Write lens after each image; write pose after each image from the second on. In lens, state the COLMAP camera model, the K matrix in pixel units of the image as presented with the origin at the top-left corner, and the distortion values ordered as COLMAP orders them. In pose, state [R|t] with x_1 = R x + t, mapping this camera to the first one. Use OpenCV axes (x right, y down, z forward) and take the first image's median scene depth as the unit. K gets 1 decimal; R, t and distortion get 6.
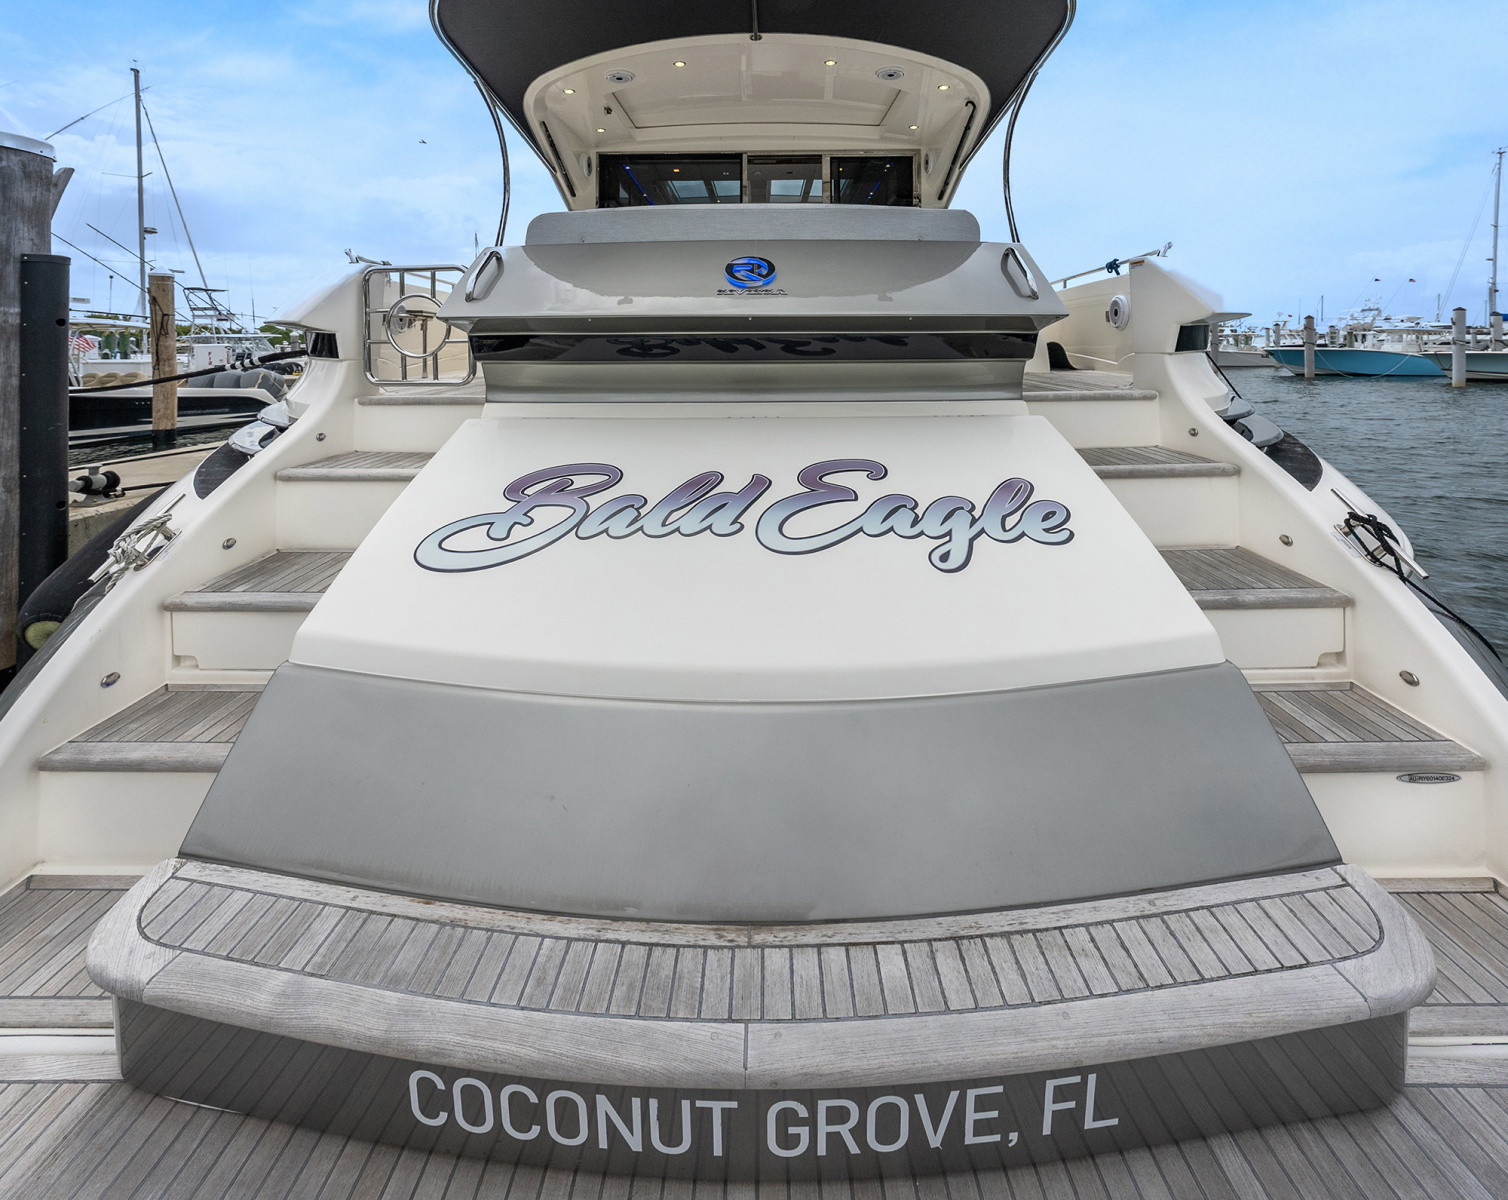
lens RADIAL K [[596.7, 0, 752.5], [0, 596.7, 331.0], [0, 0, 1]] dist [0.000535, -0.000546]
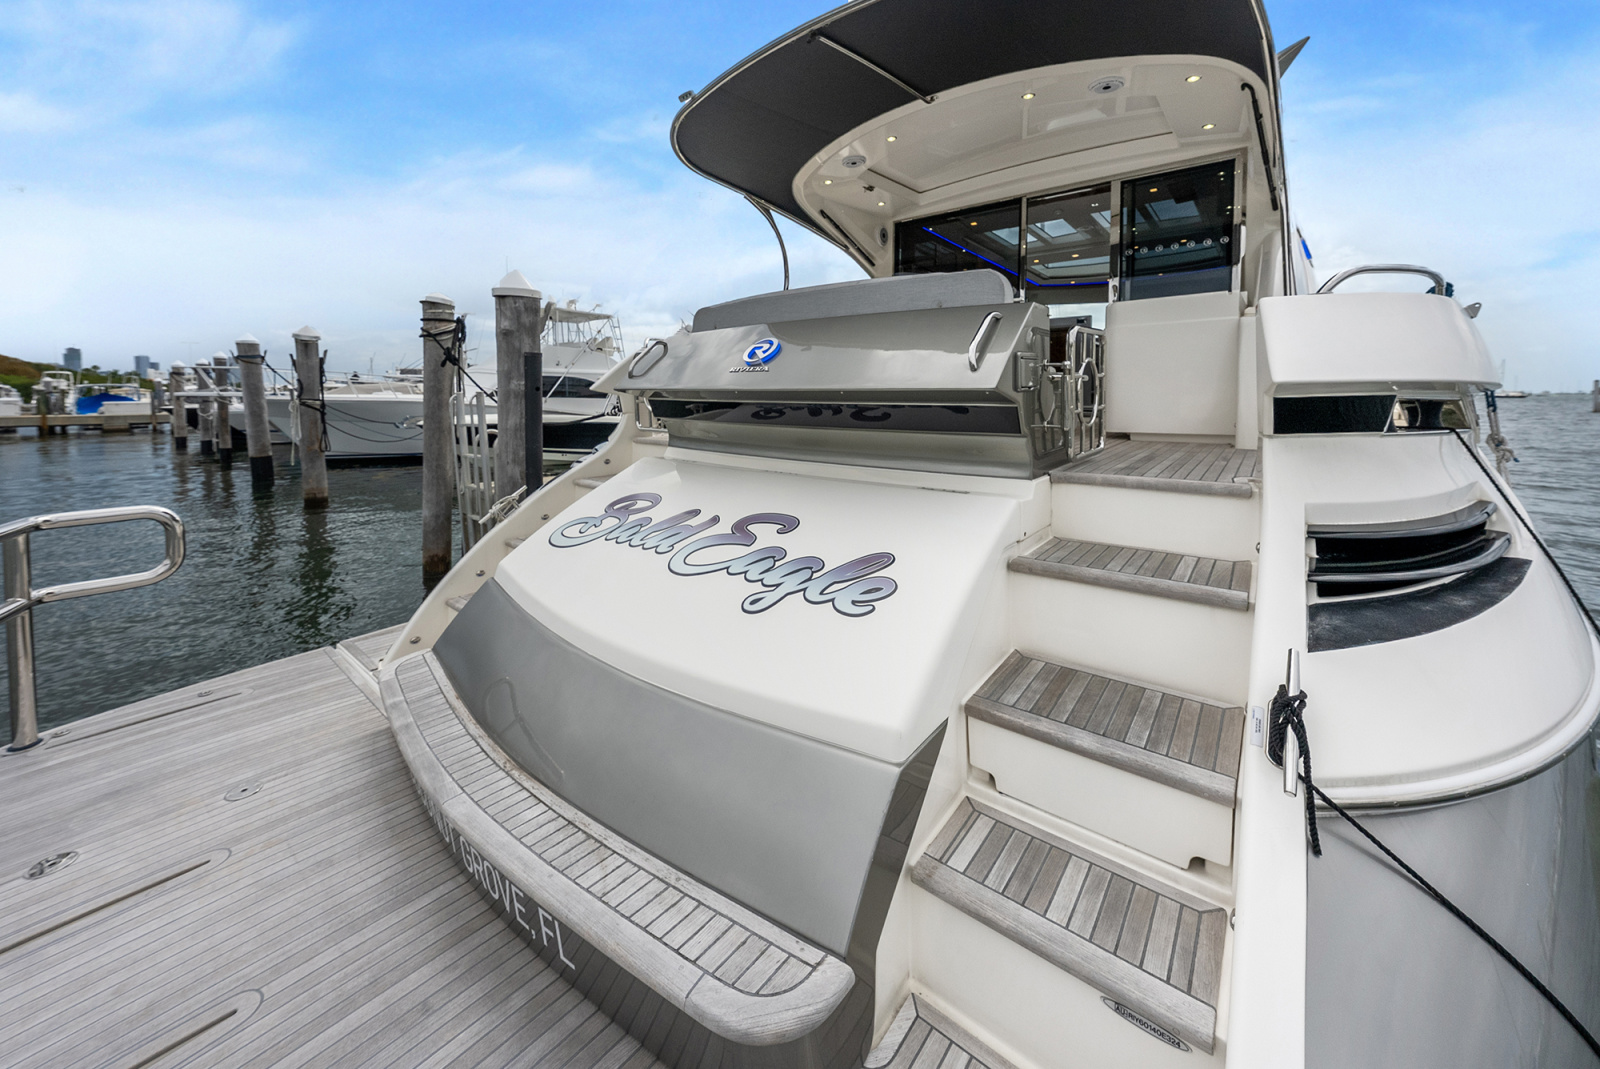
lens RADIAL K [[596.2, 0, 796.3], [0, 596.2, 400.0], [0, 0, 1]] dist [-0.001179, -0.000137]
pose [[0.776010, 0.011236, -0.630620, 0.944821], [0.012008, 0.999397, 0.032583, -0.045907], [0.630606, -0.032857, 0.775407, 0.128891]]
